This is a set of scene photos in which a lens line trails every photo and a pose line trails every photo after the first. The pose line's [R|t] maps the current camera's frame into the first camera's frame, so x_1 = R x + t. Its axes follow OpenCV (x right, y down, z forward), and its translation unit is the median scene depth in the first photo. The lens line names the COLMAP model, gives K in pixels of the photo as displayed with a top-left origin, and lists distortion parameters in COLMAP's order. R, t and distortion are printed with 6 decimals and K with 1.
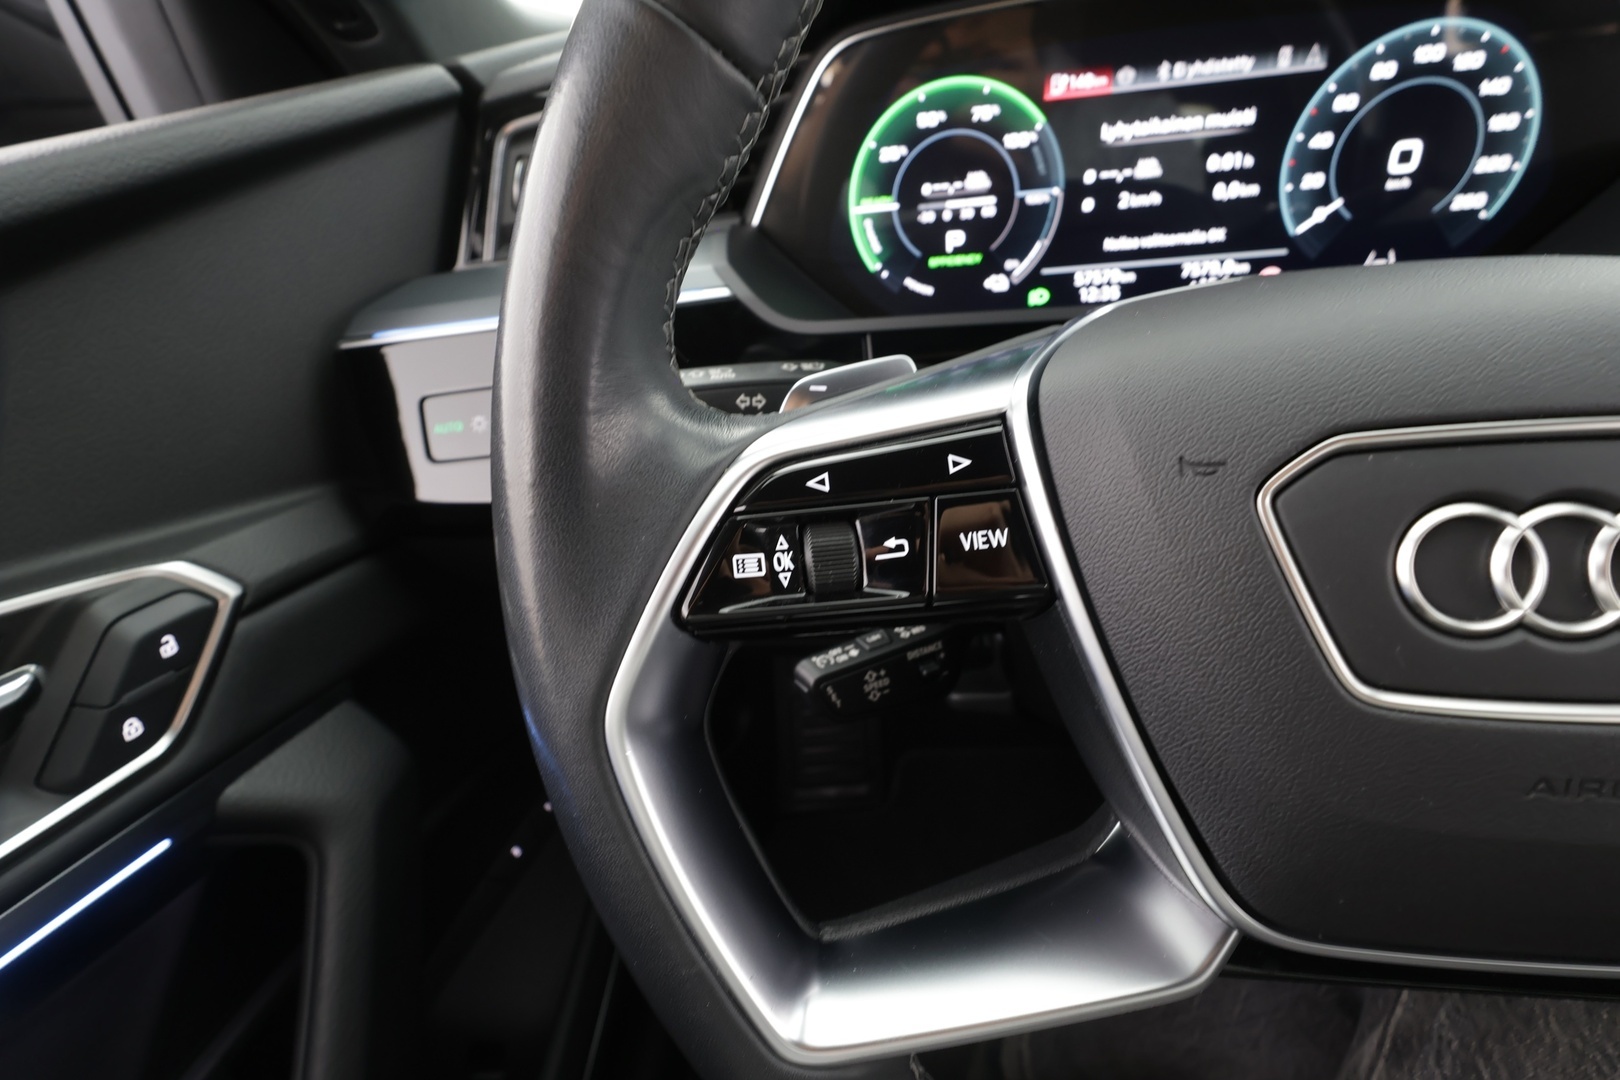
lens RADIAL K [[752.3, 0, 817.4], [0, 752.3, 543.0], [0, 0, 1]] dist [-0.005572, 0.001814]
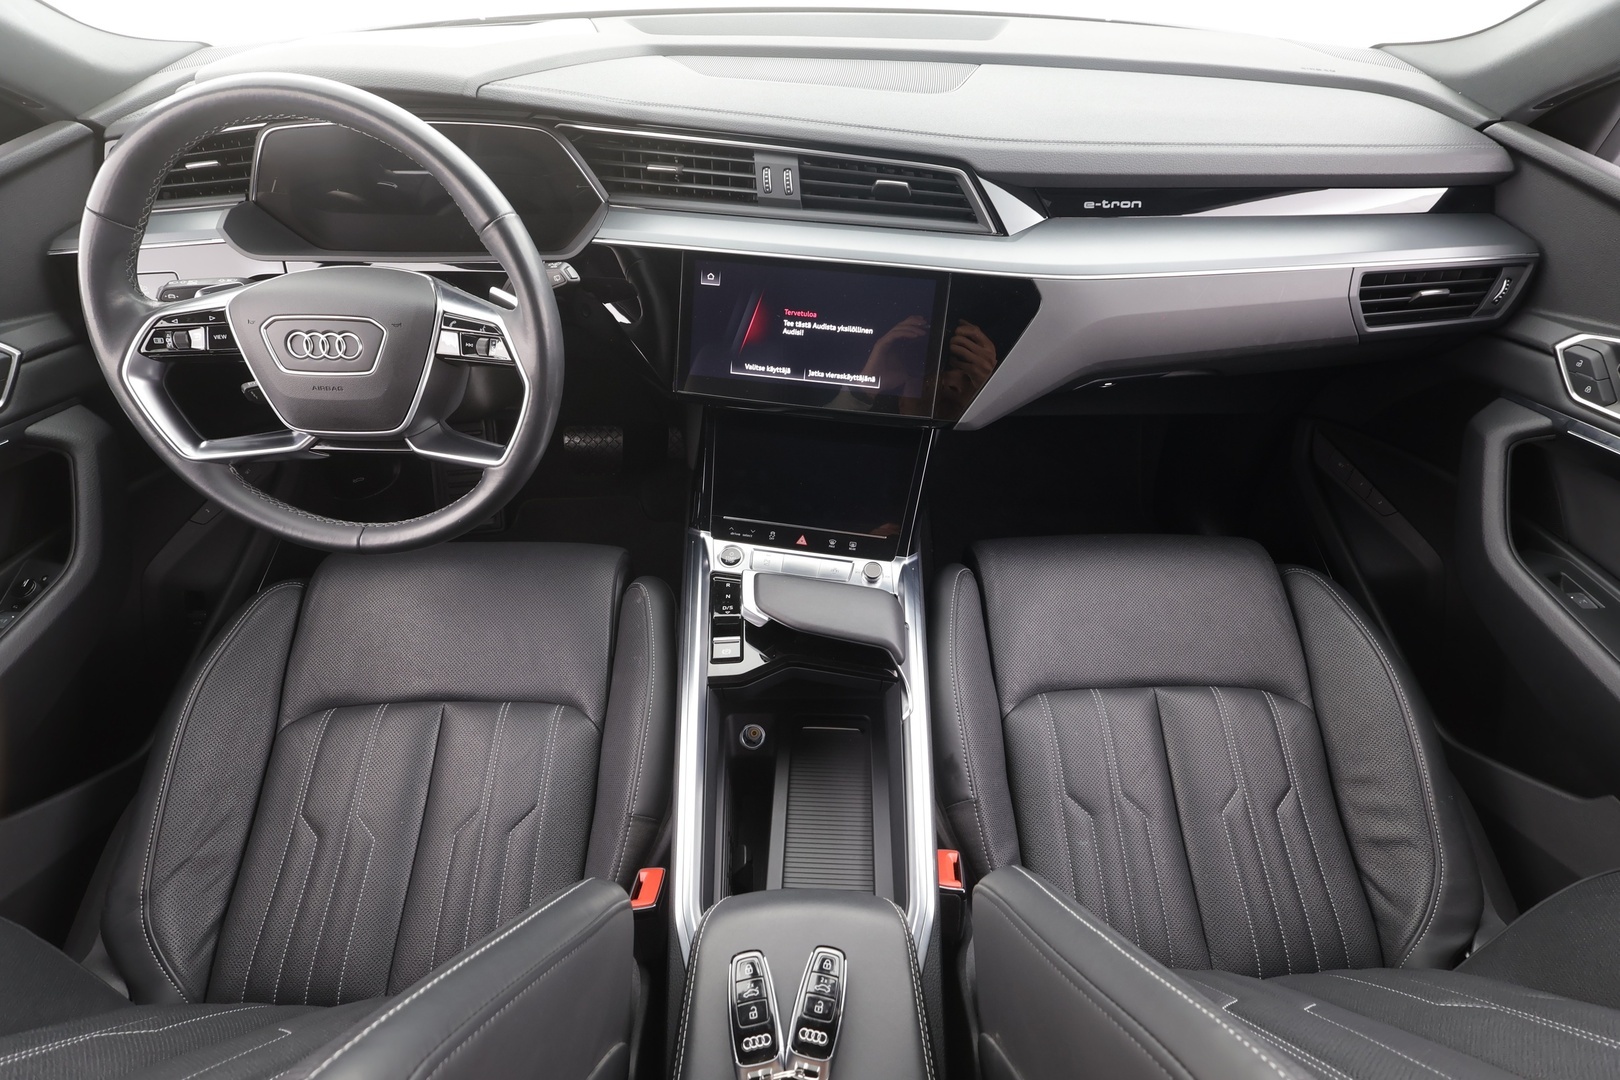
lens RADIAL K [[752.3, 0, 807.7], [0, 752.3, 545.2], [0, 0, 1]] dist [-0.005572, 0.001814]
pose [[0.987016, -0.002126, 0.160605, 1.462108], [-0.031291, 0.978209, 0.205249, 0.090260], [-0.157542, -0.207610, 0.965442, -2.011991]]
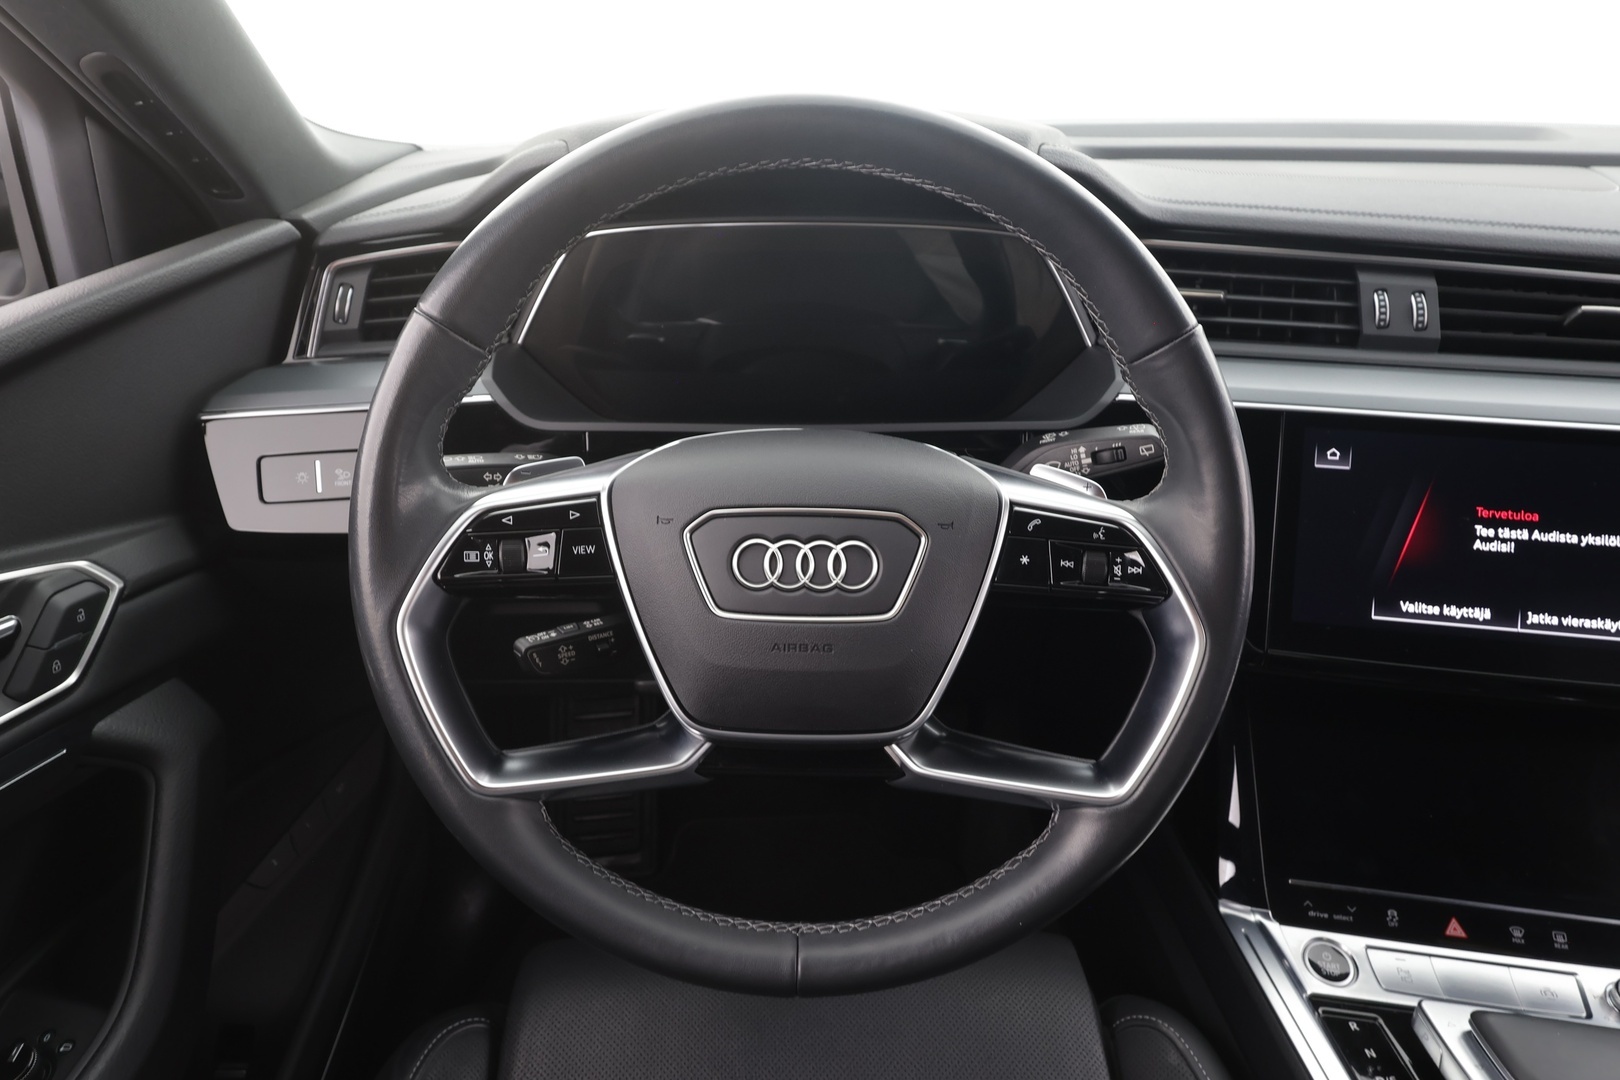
lens RADIAL K [[988.5, 0, 817.3], [0, 988.5, 544.9], [0, 0, 1]] dist [0.000329, 0.001434]
pose [[0.986470, 0.043517, 0.158060, 0.225619], [-0.028193, 0.994794, -0.097925, 0.126710], [-0.161499, 0.092143, 0.982562, -1.008578]]
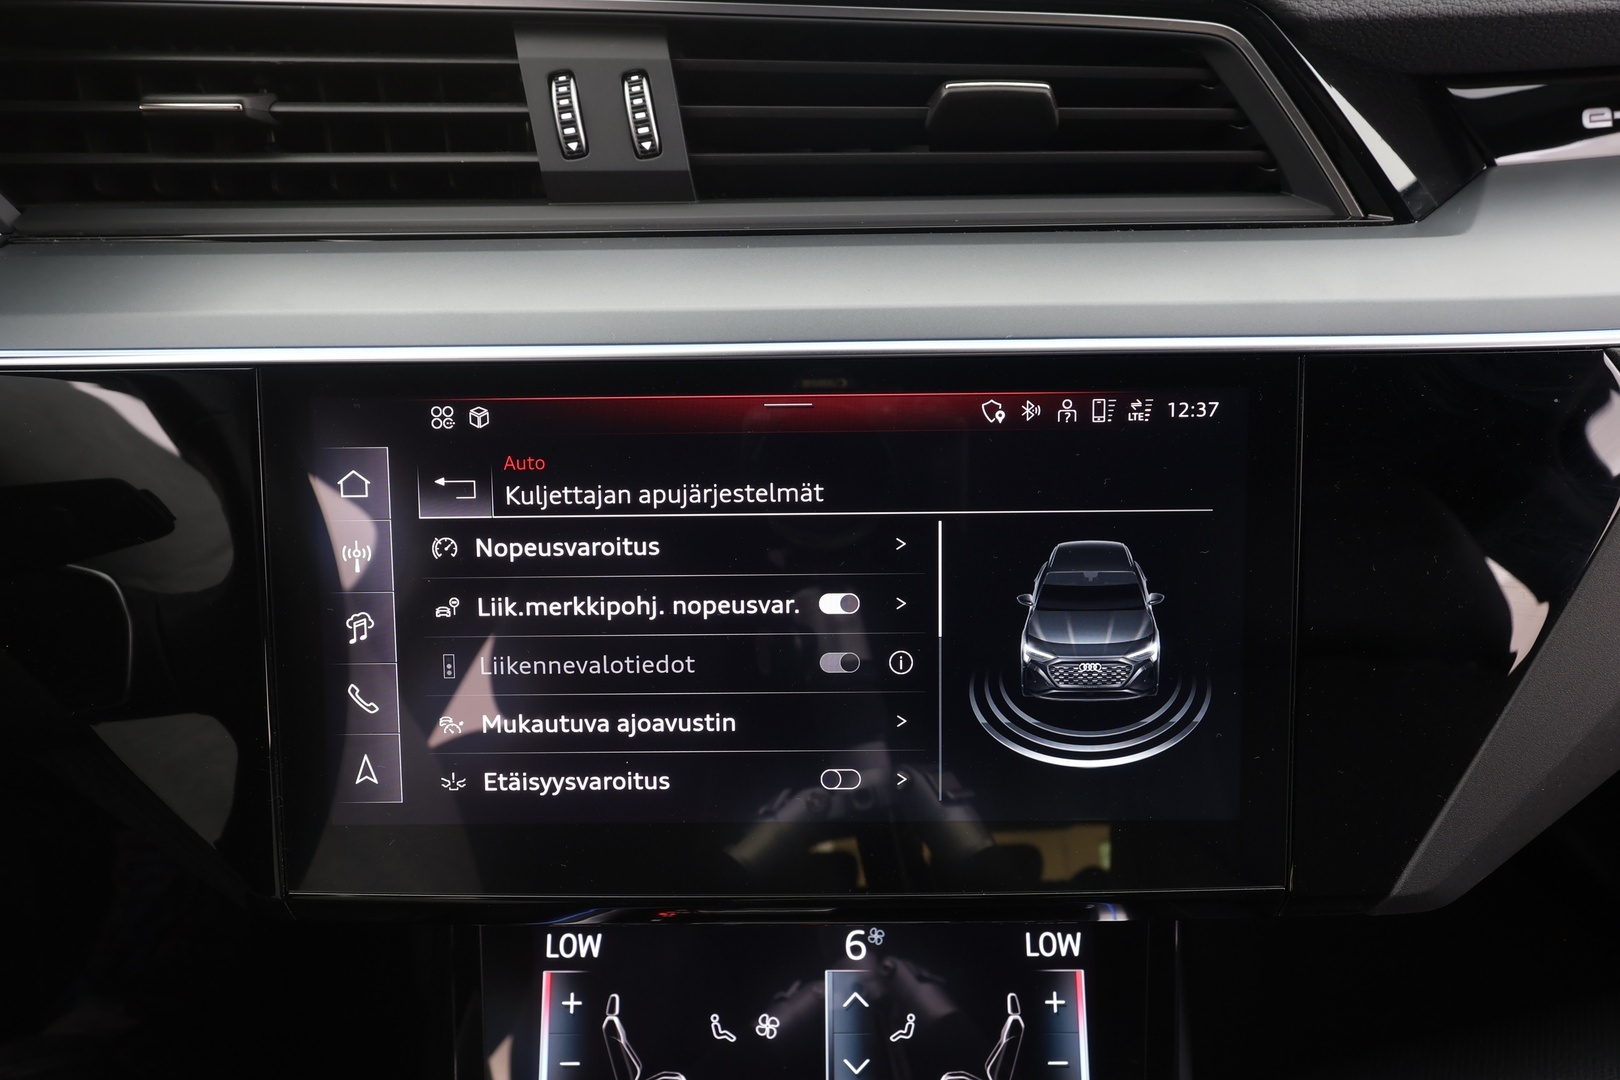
lens RADIAL K [[988.5, 0, 815.7], [0, 988.5, 537.2], [0, 0, 1]] dist [0.000329, 0.001434]
pose [[0.960233, -0.080549, 0.267330, 1.687926], [0.077887, 0.996750, 0.020565, -0.190507], [-0.268118, 0.001074, 0.963386, -0.203467]]
